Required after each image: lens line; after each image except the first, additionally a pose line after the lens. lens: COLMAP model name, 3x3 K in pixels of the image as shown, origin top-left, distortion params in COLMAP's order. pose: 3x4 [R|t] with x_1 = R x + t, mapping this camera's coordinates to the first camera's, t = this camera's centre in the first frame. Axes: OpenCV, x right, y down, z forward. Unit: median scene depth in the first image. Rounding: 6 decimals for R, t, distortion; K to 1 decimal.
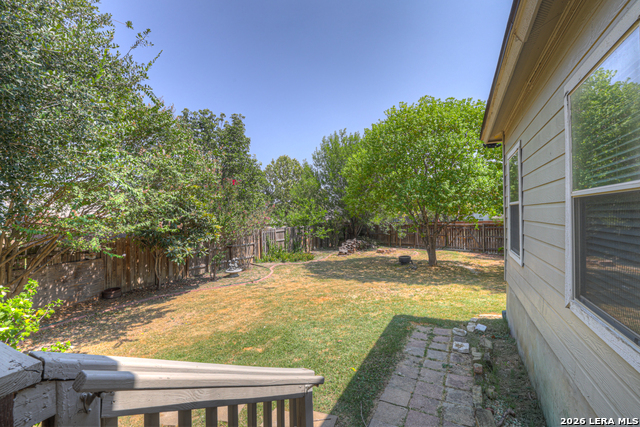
lens RADIAL K [[275.1, 0, 320.0], [0, 275.1, 213.5], [0, 0, 1]] dist [-0.046666, 0.012907]
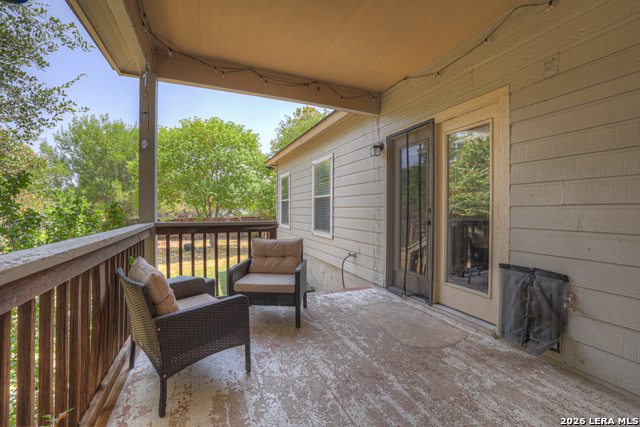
lens RADIAL K [[275.1, 0, 320.0], [0, 275.1, 213.5], [0, 0, 1]] dist [-0.046666, 0.012907]
pose [[0.640251, -0.001819, 0.768164, -0.309846], [-0.005220, 0.999964, 0.006718, 0.020278], [-0.768148, -0.008311, 0.640218, -0.234809]]
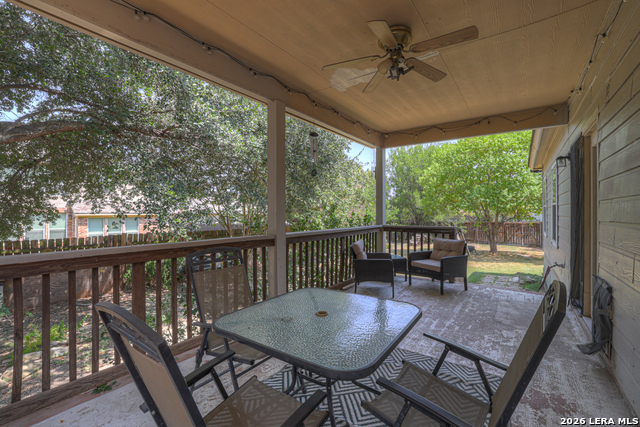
lens RADIAL K [[277.8, 0, 313.1], [0, 277.8, 207.1], [0, 0, 1]] dist [-0.045950, 0.013471]
pose [[0.984183, 0.003566, -0.177119, -0.238598], [-0.007480, 0.999742, -0.021437, 0.009417], [0.176997, 0.022423, 0.983956, -0.504861]]
